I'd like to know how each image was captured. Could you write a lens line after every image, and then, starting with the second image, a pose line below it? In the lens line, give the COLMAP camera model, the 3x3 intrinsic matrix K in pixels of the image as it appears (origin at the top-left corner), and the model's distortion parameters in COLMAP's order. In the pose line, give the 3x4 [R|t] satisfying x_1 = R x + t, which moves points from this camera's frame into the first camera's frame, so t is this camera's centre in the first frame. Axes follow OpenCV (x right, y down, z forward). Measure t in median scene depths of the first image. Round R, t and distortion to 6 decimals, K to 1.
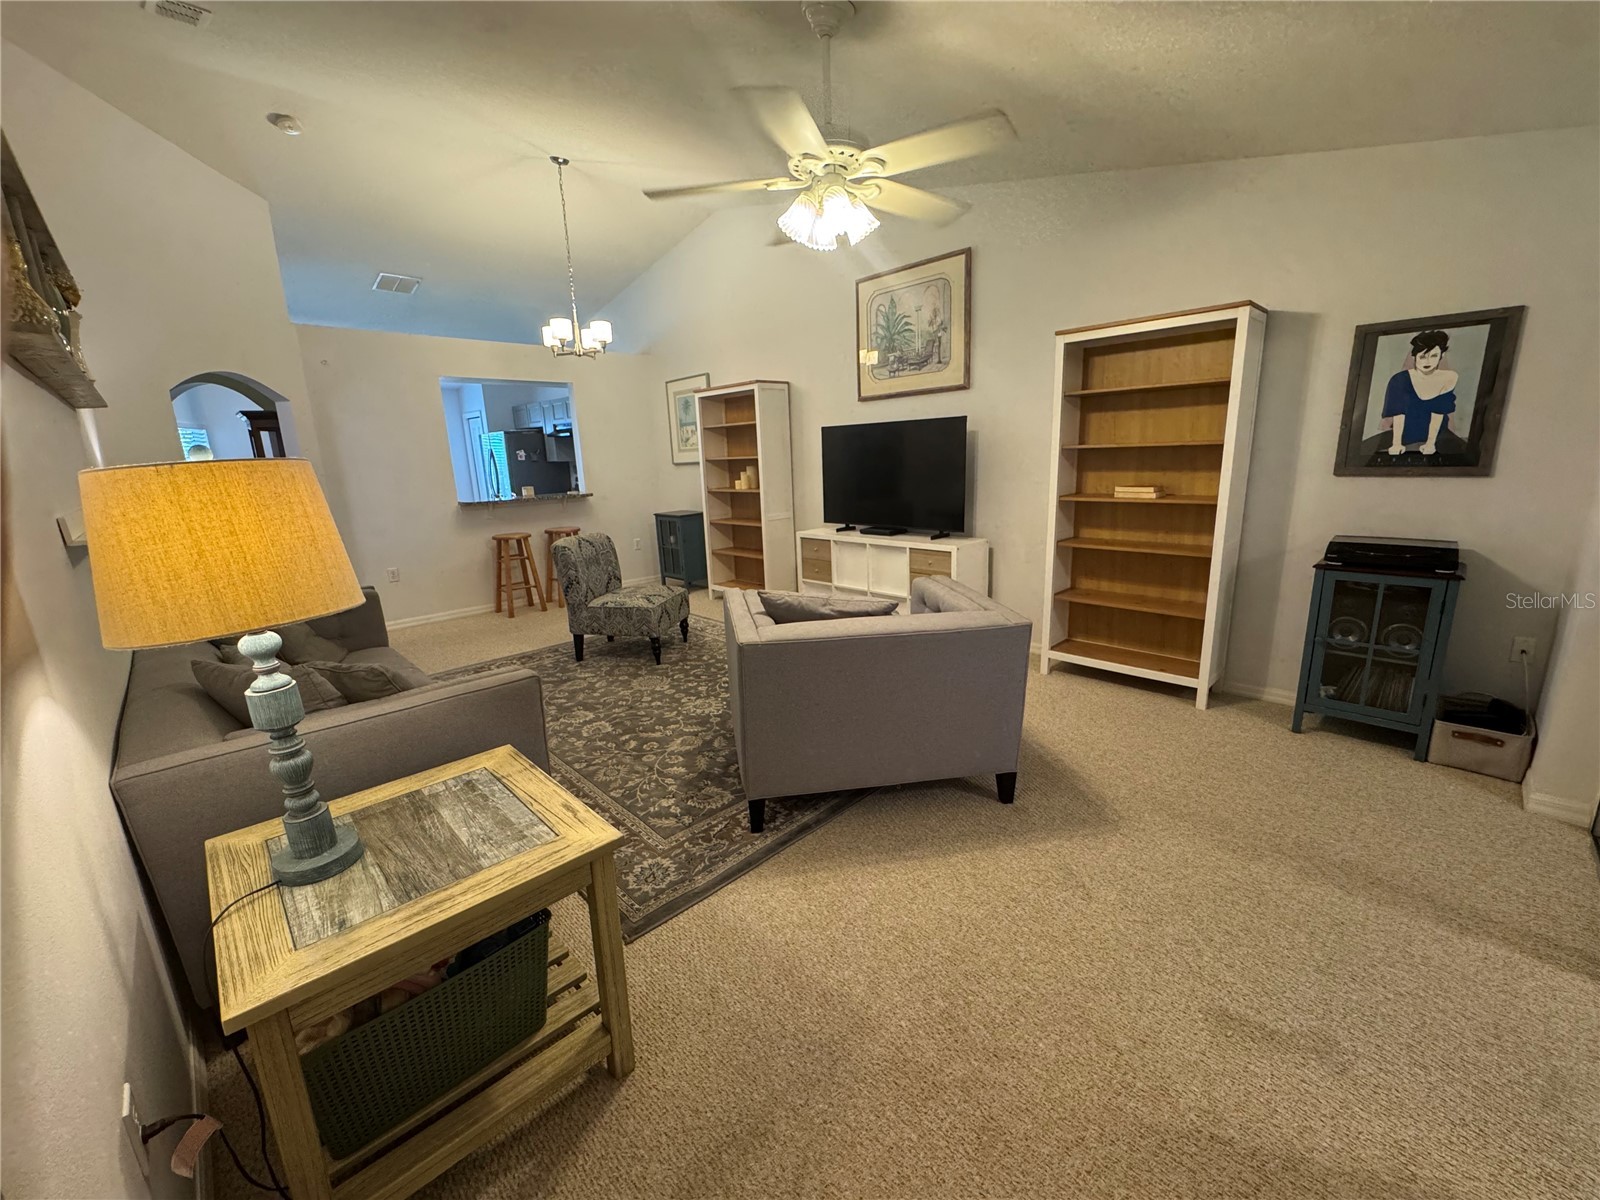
lens RADIAL K [[649.3, 0, 808.4], [0, 649.3, 597.8], [0, 0, 1]] dist [-0.000482, -0.000157]
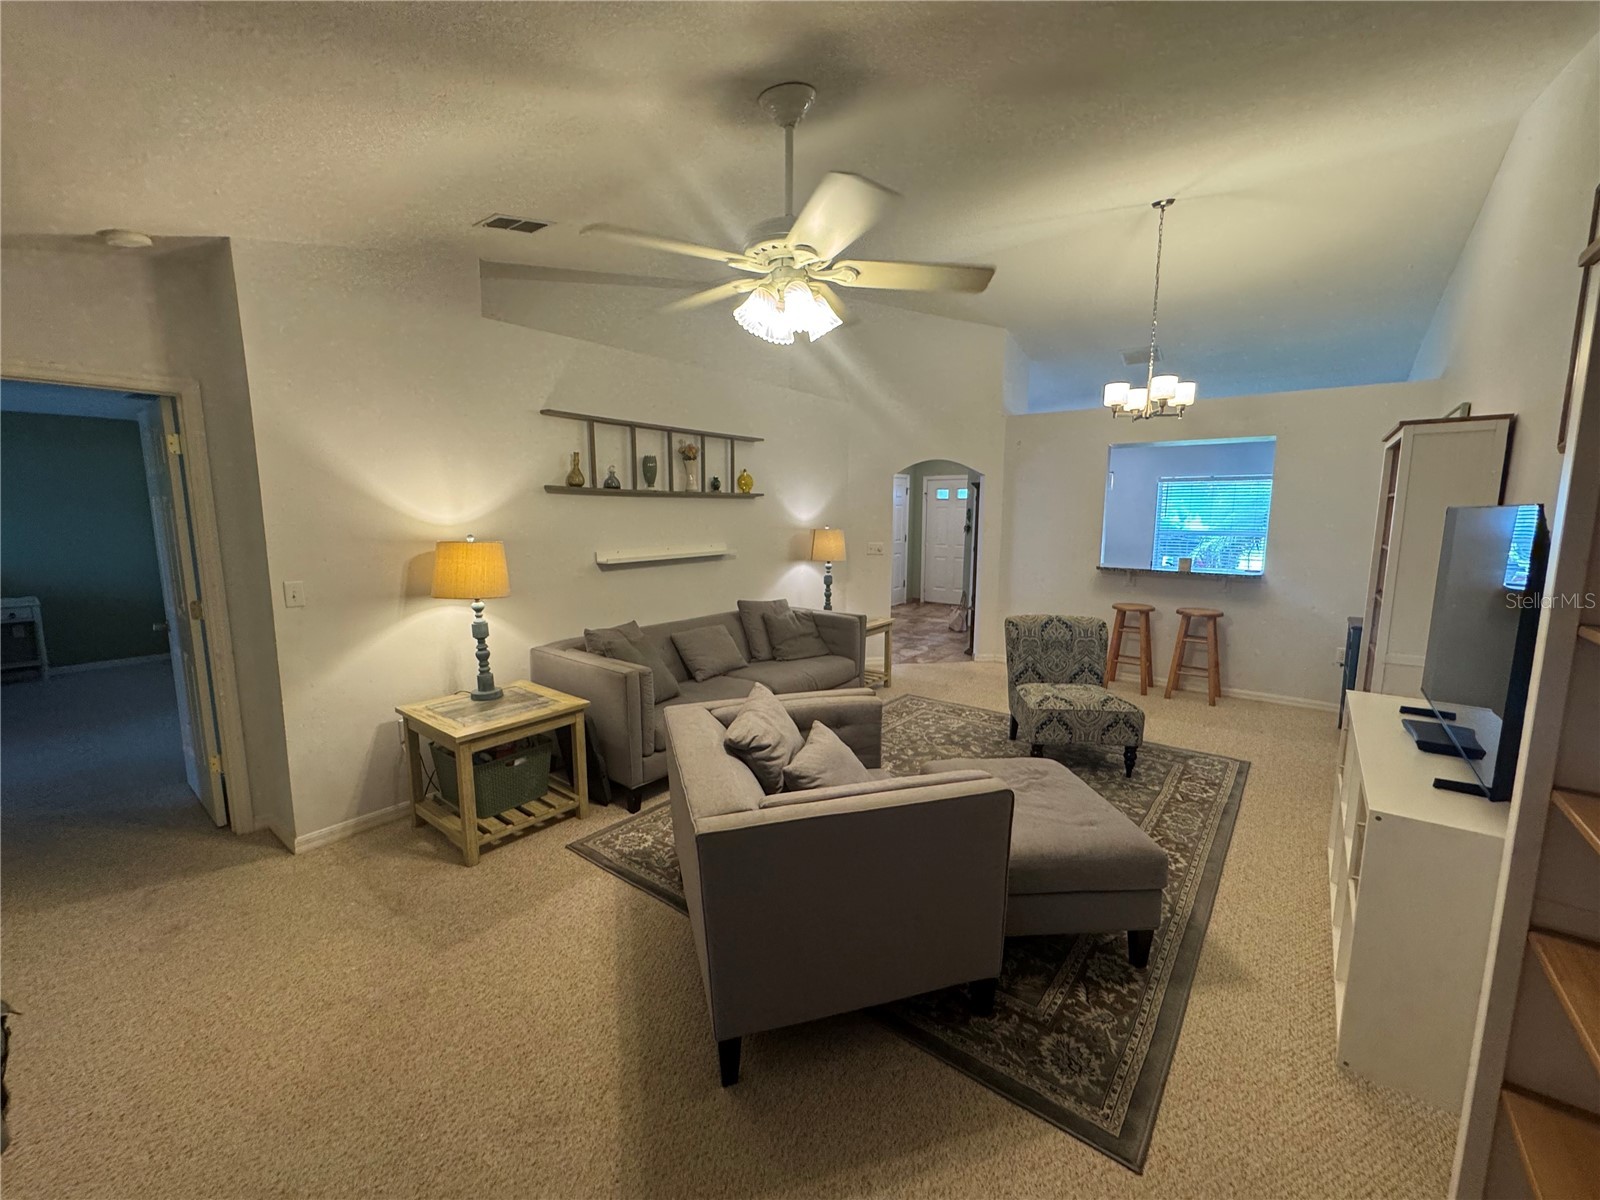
lens RADIAL K [[644.6, 0, 795.7], [0, 644.6, 598.5], [0, 0, 1]] dist [0.018184, 0.000022]
pose [[0.115357, 0.178150, -0.977218, 0.597655], [-0.227763, 0.962319, 0.148547, -0.203366], [0.966859, 0.205438, 0.151586, 0.569172]]
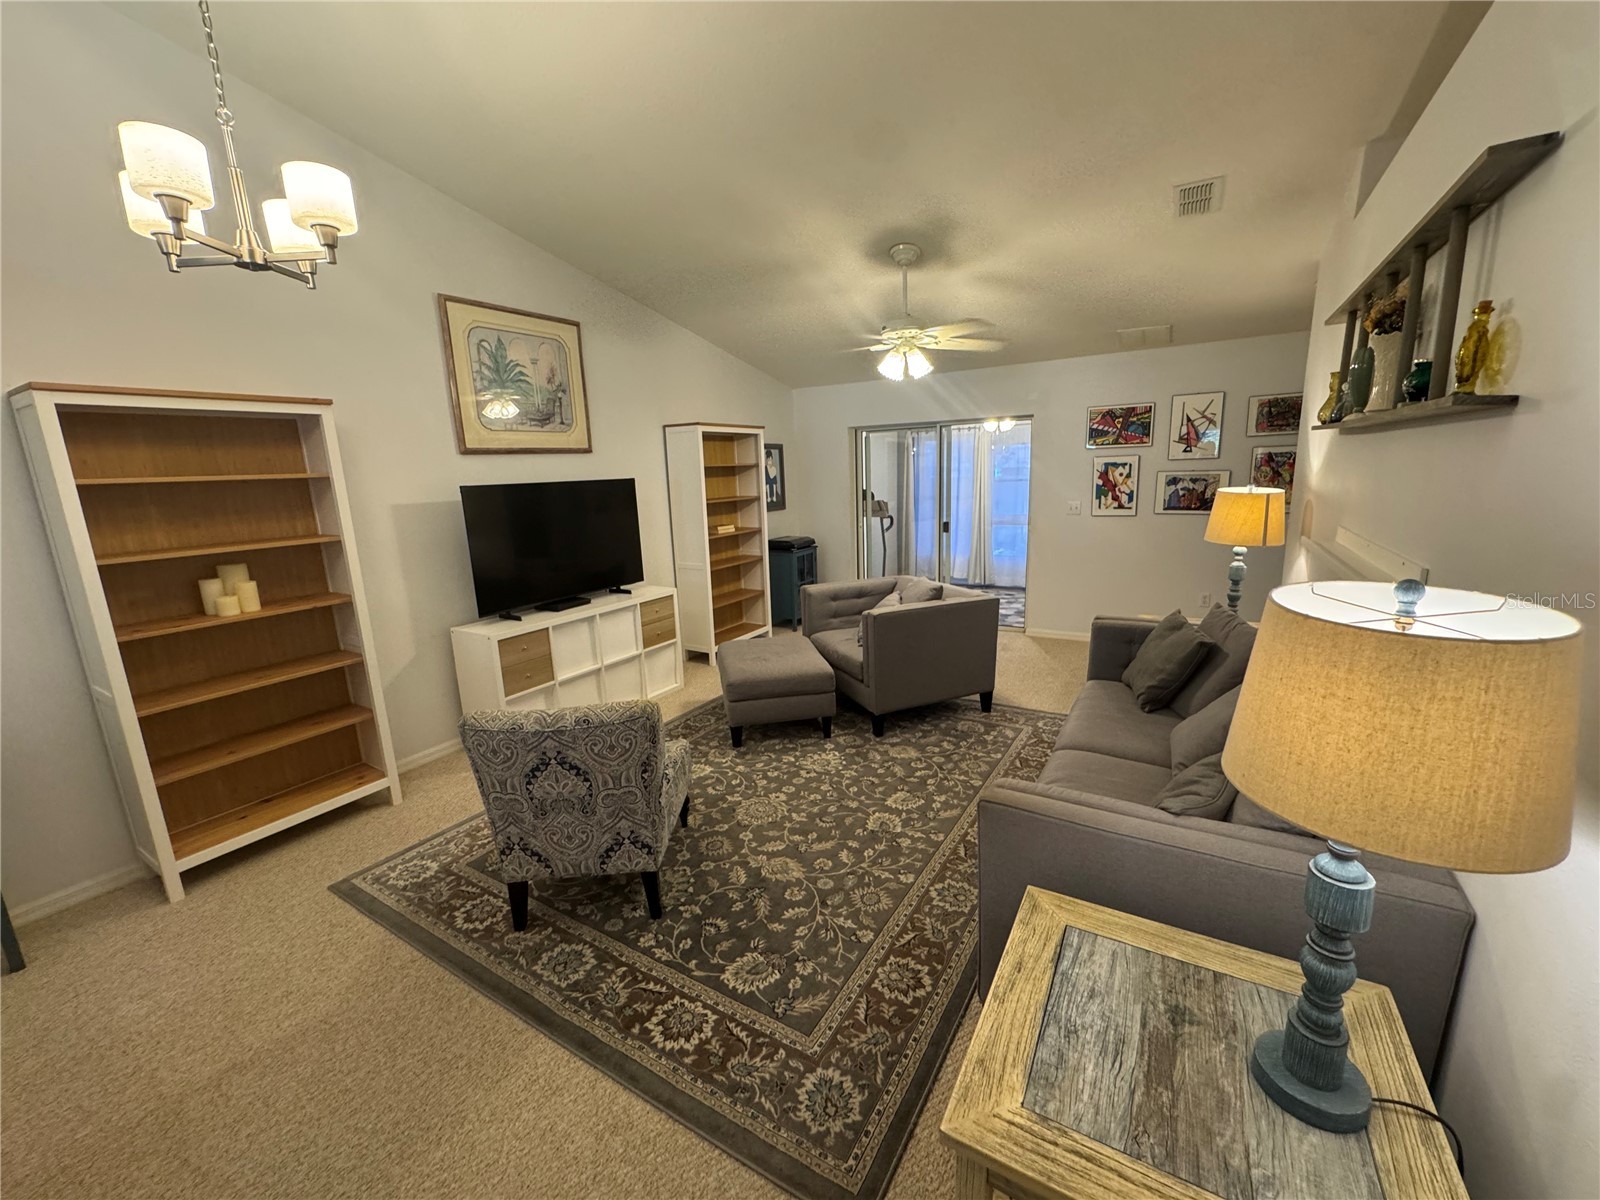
lens RADIAL K [[634.4, 0, 800.0], [0, 634.4, 600.0], [0, 0, 1]] dist [-0.003887, -0.000001]
pose [[-0.236426, -0.151672, 0.959739, -0.952219], [0.258183, 0.942427, 0.212538, -0.253158], [-0.936720, 0.298038, -0.183655, 1.046716]]
